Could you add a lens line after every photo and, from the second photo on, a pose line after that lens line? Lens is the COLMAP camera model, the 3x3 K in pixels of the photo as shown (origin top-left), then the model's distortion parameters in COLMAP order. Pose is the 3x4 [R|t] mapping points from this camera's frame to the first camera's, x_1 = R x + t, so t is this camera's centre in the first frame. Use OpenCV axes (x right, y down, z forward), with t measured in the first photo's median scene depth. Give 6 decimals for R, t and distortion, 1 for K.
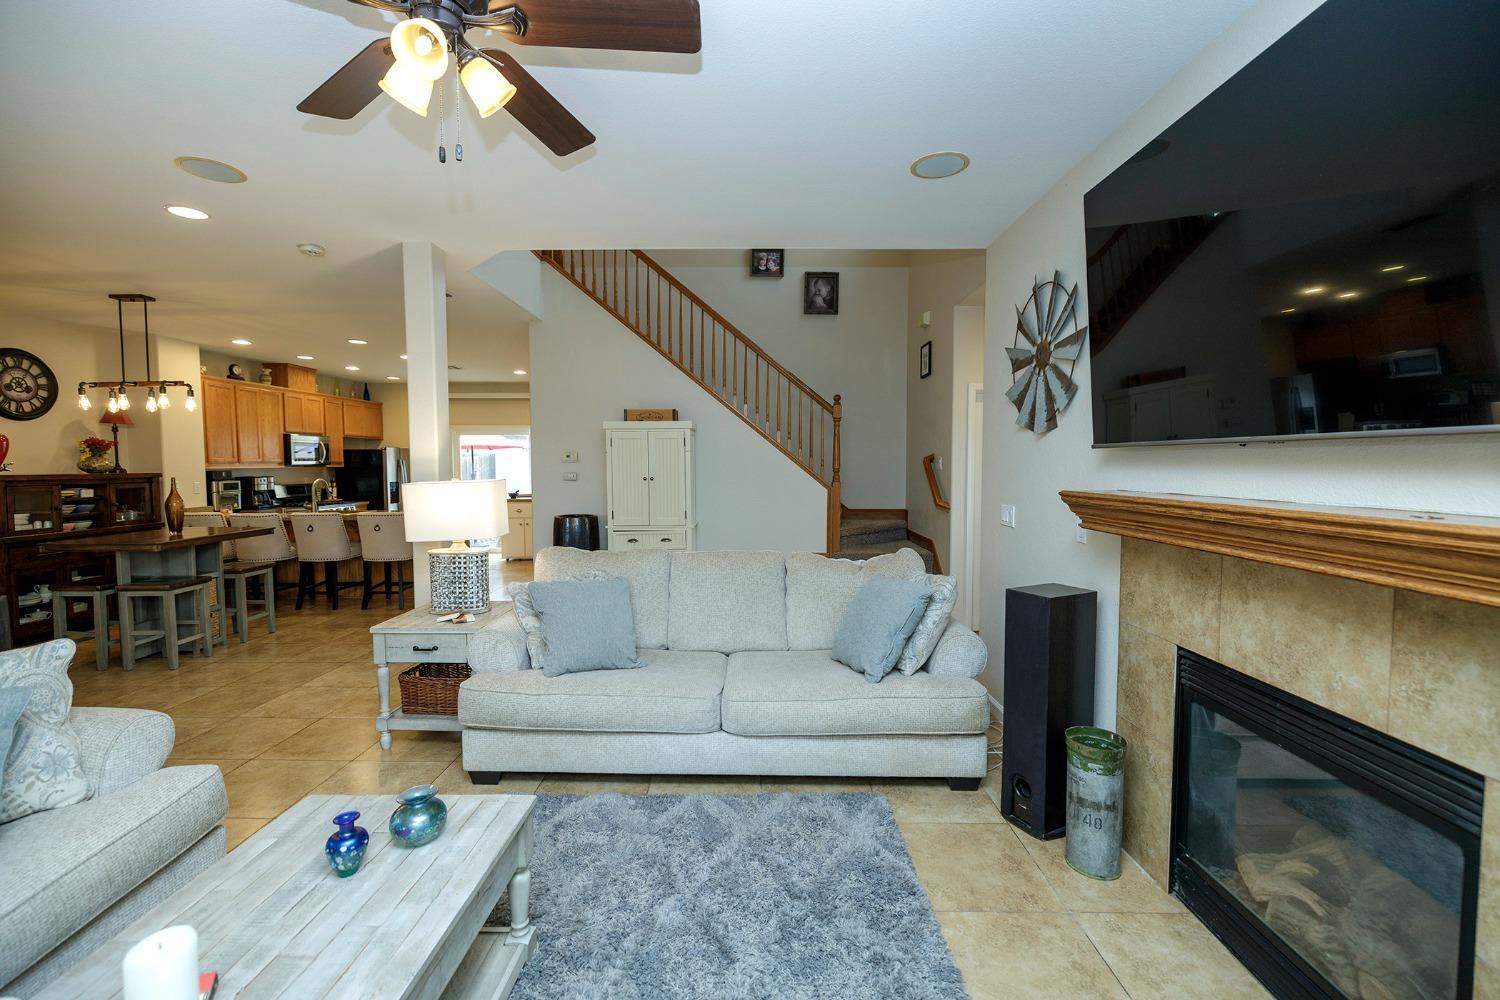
lens RADIAL K [[625.1, 0, 759.6], [0, 625.1, 503.3], [0, 0, 1]] dist [-0.000579, 0.000618]
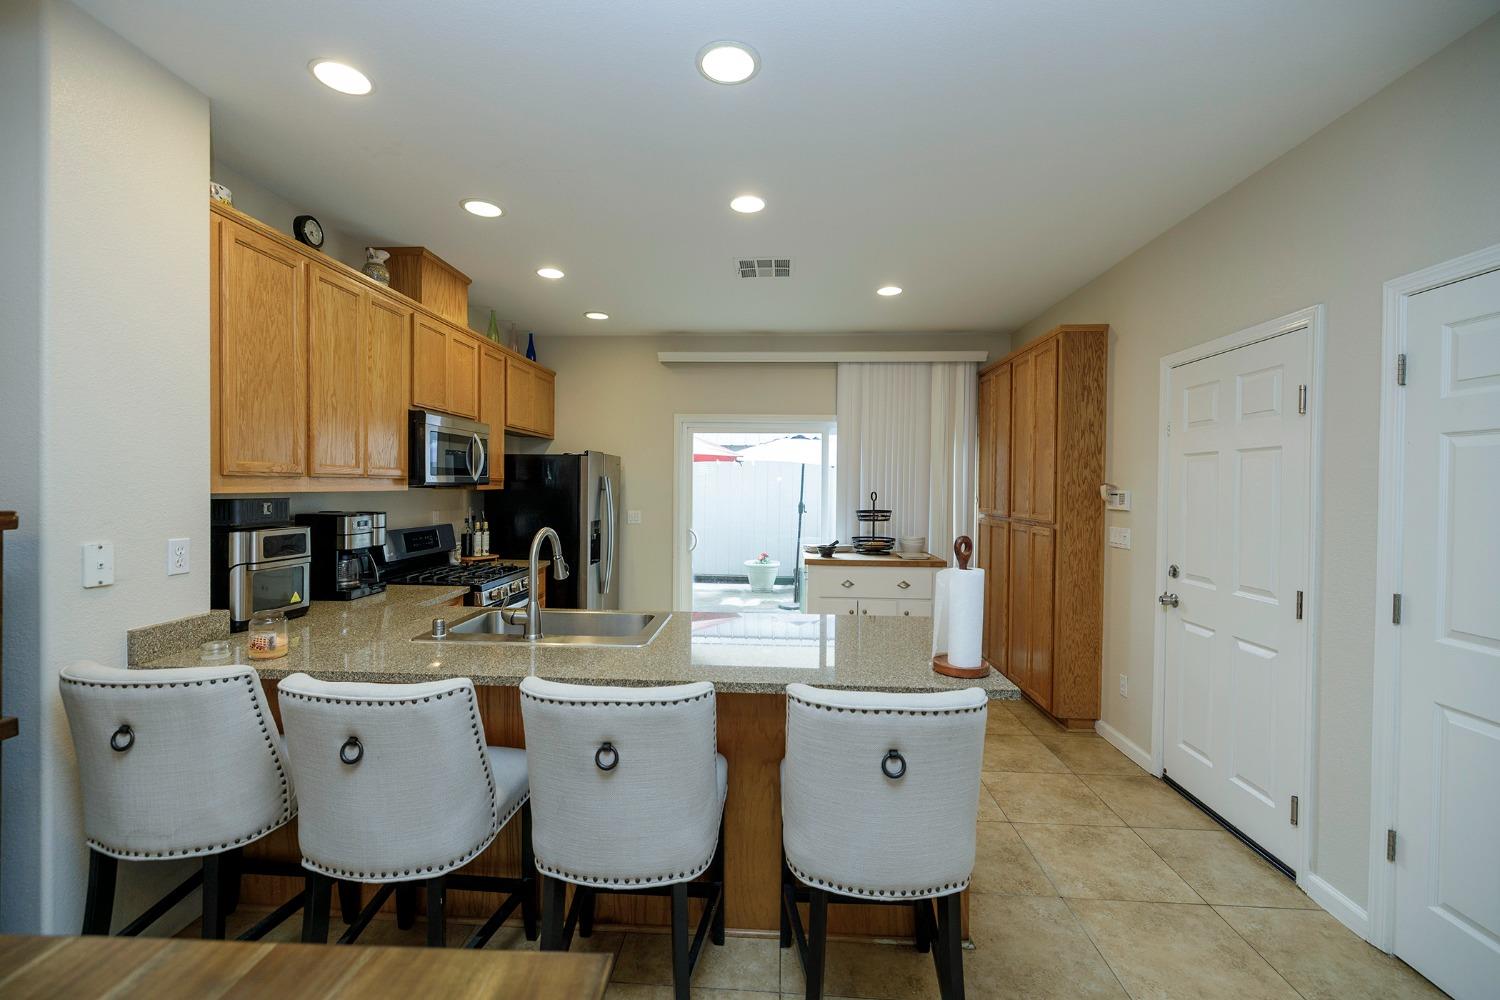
lens RADIAL K [[625.1, 0, 753.4], [0, 625.1, 502.6], [0, 0, 1]] dist [-0.000579, 0.000618]
pose [[0.998674, 0.011754, -0.050128, -0.609700], [-0.013762, 0.999109, -0.039906, -0.042760], [0.049614, 0.040543, 0.997945, 0.713794]]
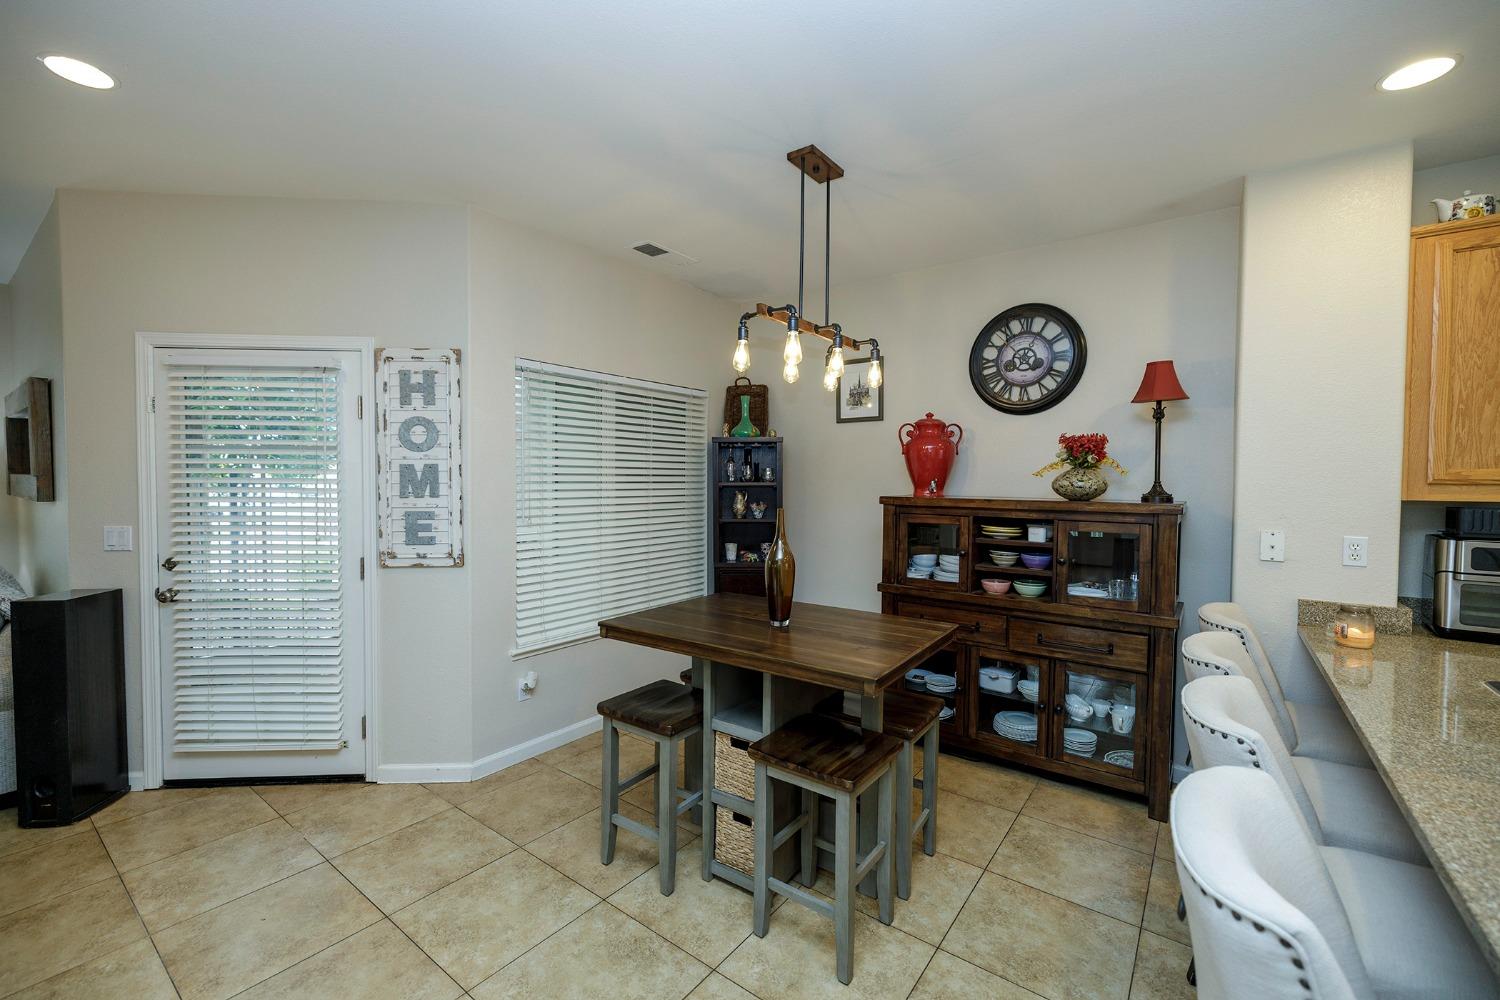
lens RADIAL K [[625.1, 0, 748.9], [0, 625.1, 494.4], [0, 0, 1]] dist [-0.000579, 0.000618]
pose [[-0.609550, 0.018006, -0.792543, -0.398285], [-0.057250, 0.996132, 0.066662, -0.062144], [0.790677, 0.086007, -0.606162, 0.942630]]
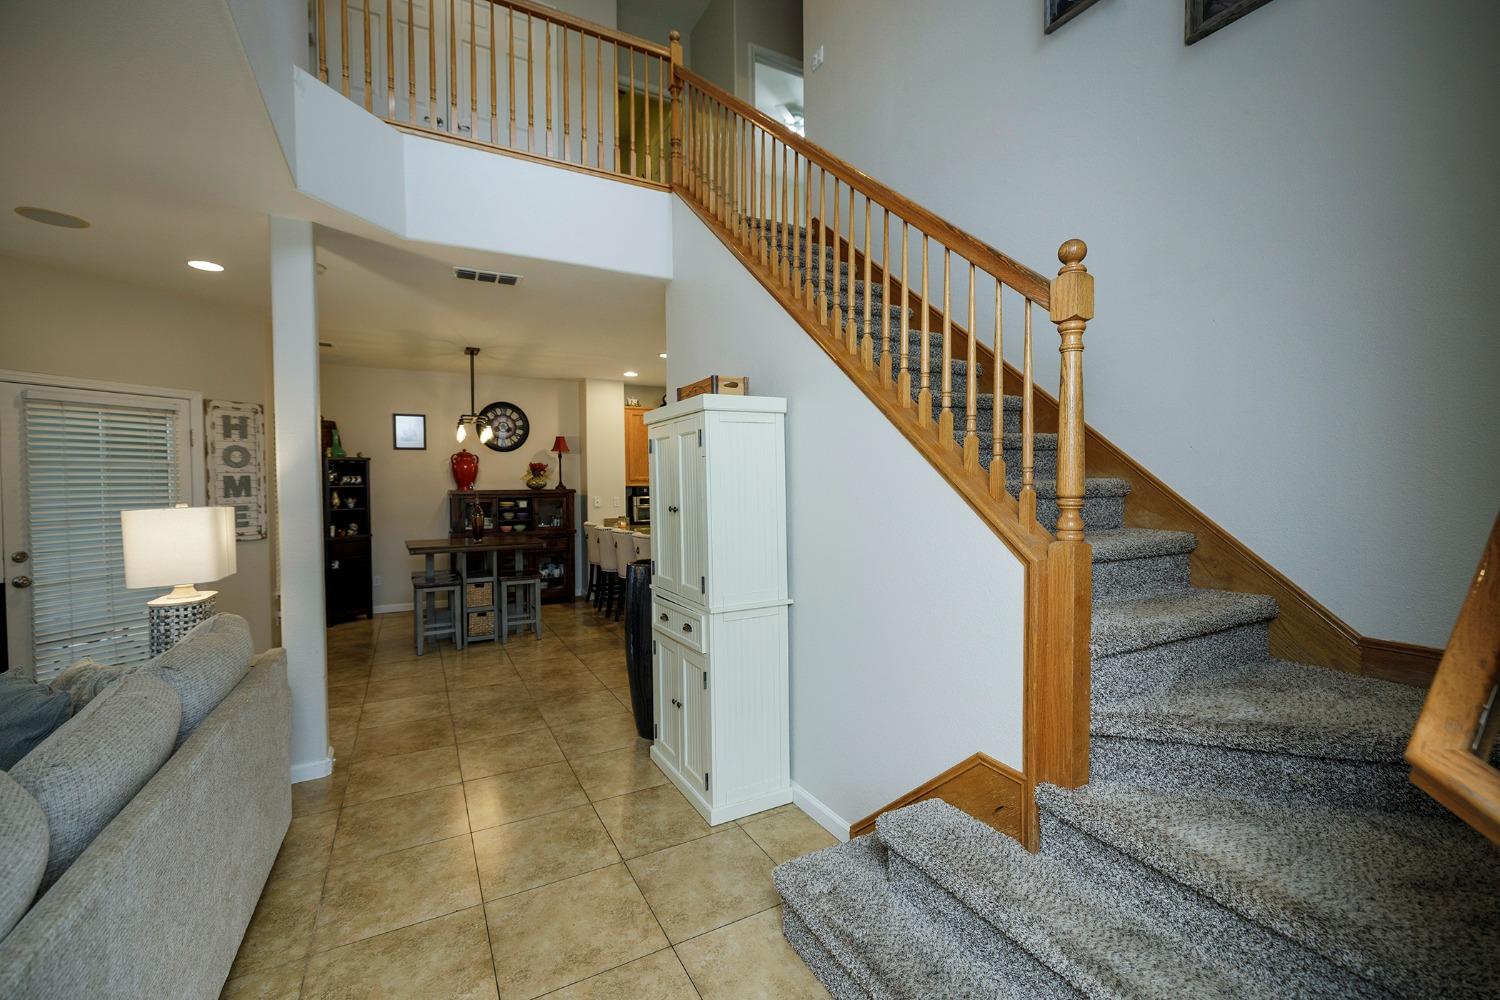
lens RADIAL K [[625.1, 0, 748.6], [0, 625.1, 501.7], [0, 0, 1]] dist [-0.000579, 0.000618]
pose [[0.471992, 0.028396, -0.881146, 0.272833], [-0.050238, 0.998723, 0.005275, -0.044064], [0.880171, 0.041777, 0.472815, 0.660553]]
